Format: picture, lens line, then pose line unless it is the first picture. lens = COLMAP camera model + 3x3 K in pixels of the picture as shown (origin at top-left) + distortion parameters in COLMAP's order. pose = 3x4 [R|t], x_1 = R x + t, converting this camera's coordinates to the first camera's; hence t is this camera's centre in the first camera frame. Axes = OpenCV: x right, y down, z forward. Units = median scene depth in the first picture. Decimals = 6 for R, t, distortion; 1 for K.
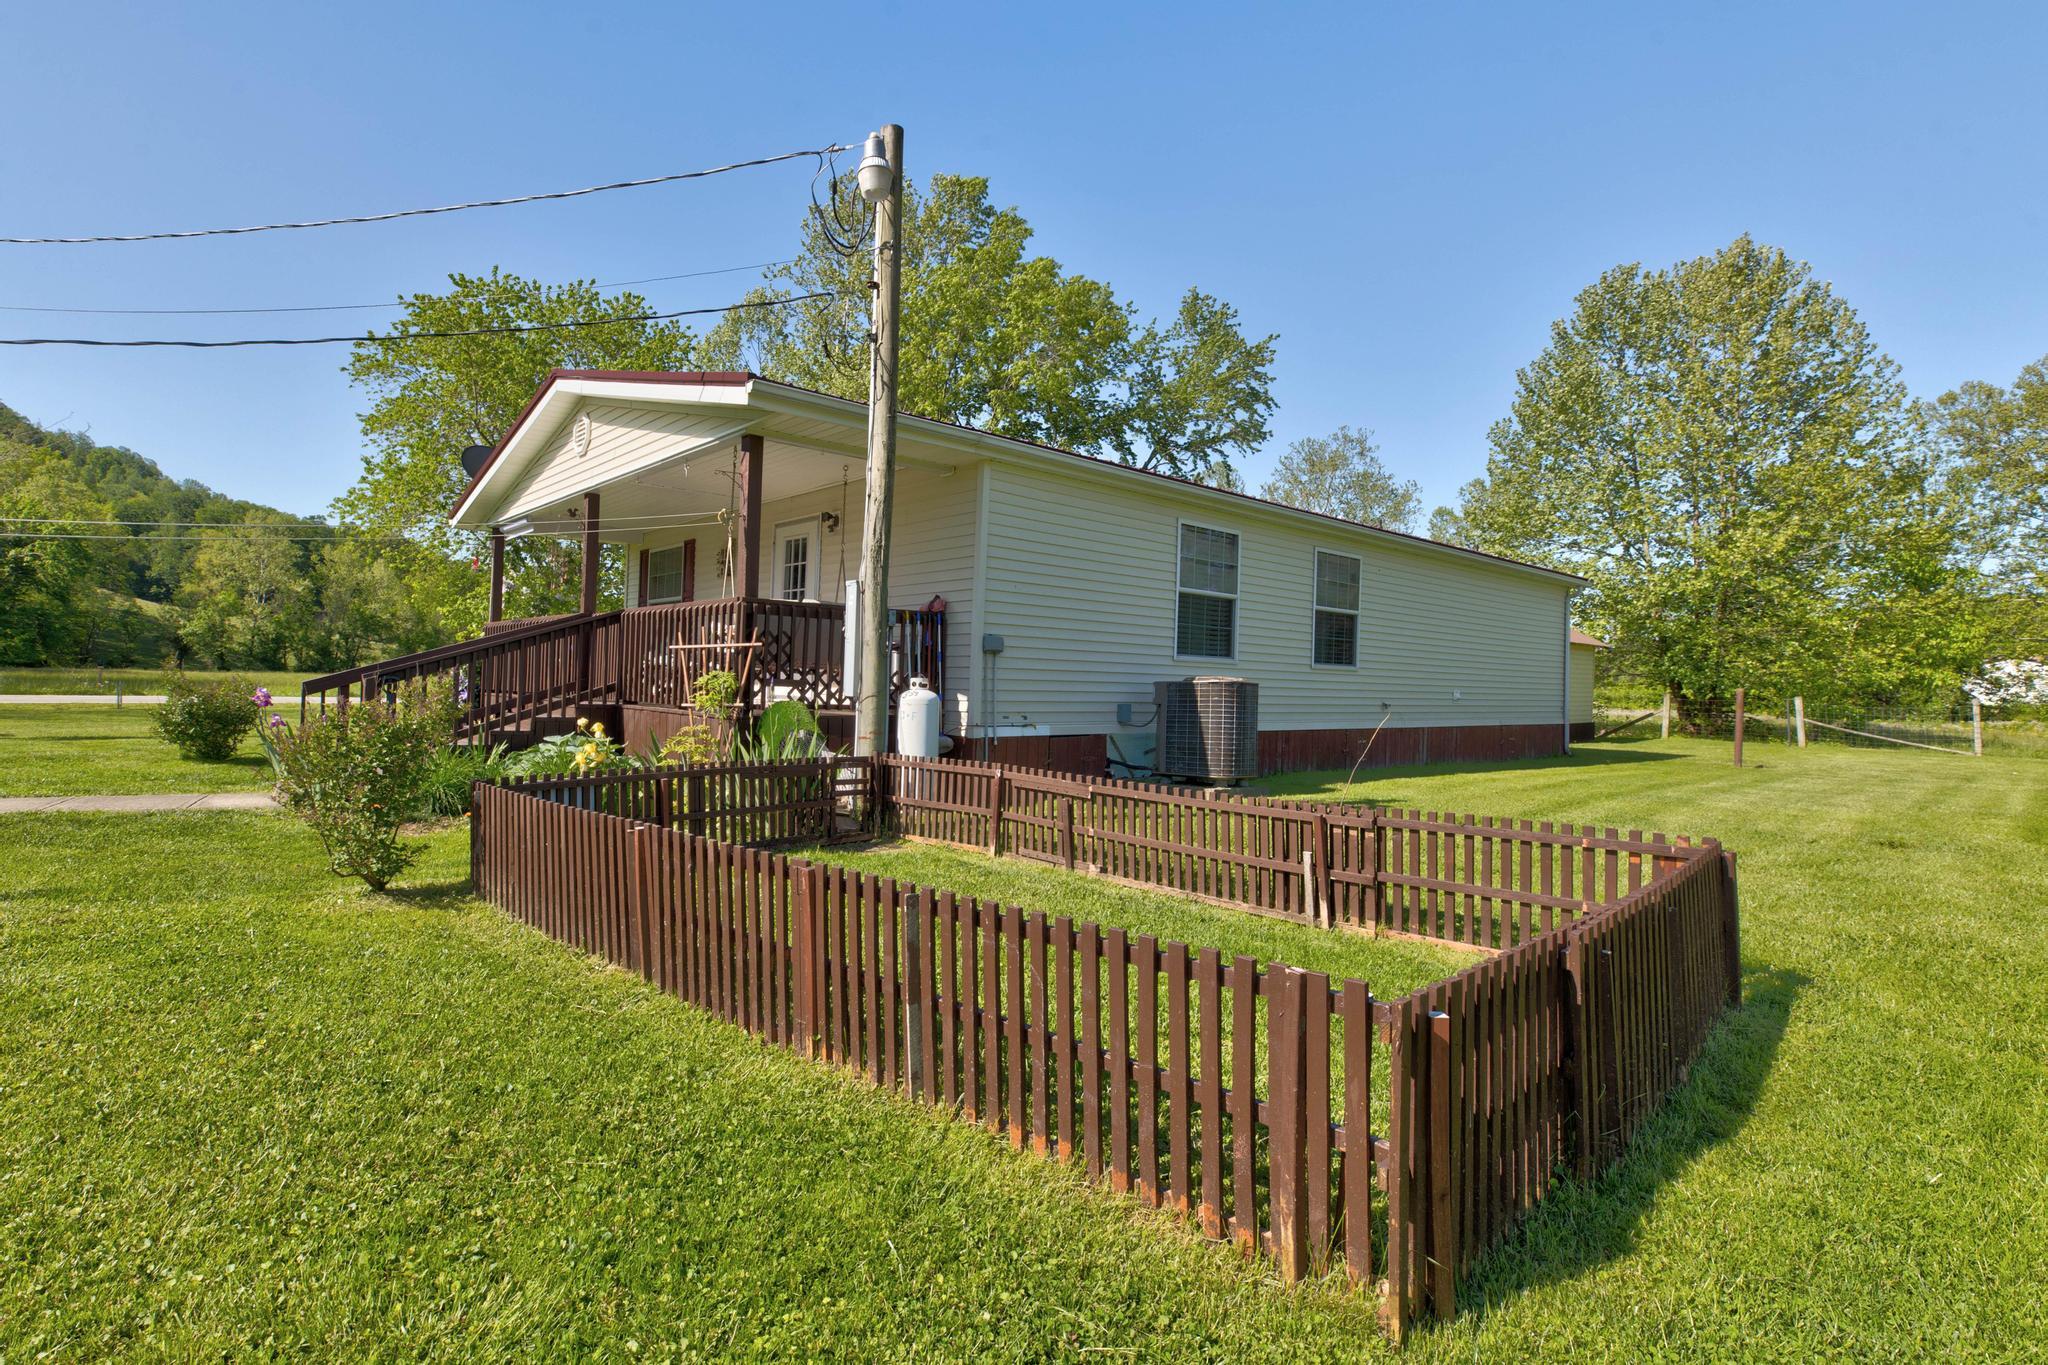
lens RADIAL K [[948.6, 0, 1024.0], [0, 948.6, 667.9], [0, 0, 1]] dist [0.000614, 0.000301]
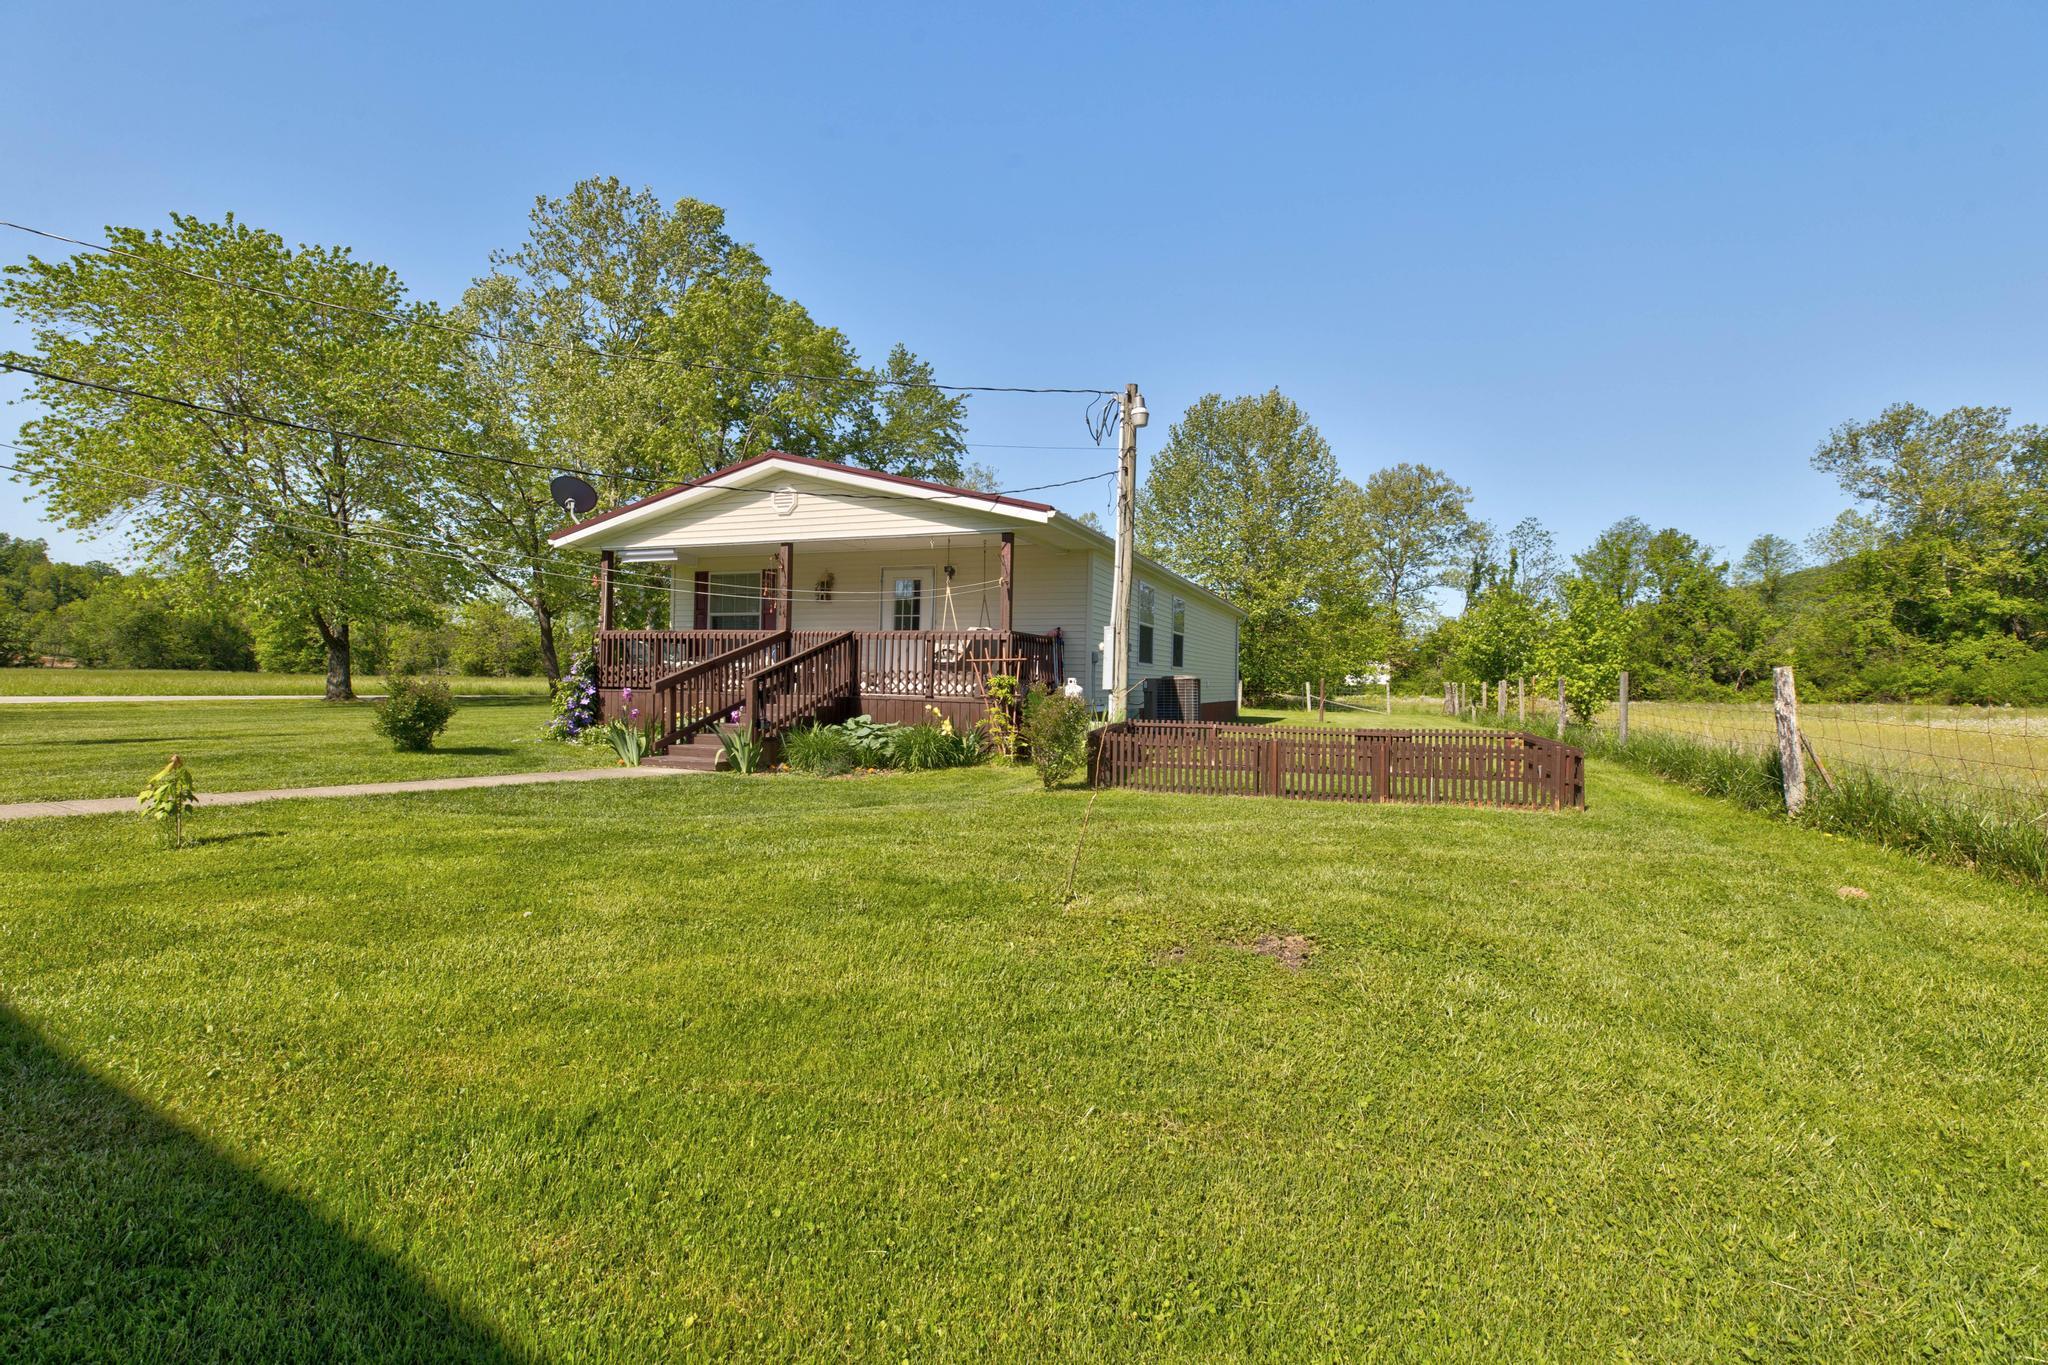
lens RADIAL K [[971.1, 0, 1024.0], [0, 971.1, 682.5], [0, 0, 1]] dist [-0.000118, 0.000004]
pose [[0.863184, -0.010567, 0.504779, -0.333734], [-0.001811, 0.999710, 0.024024, -0.005756], [-0.504887, -0.021651, 0.862914, -0.149788]]
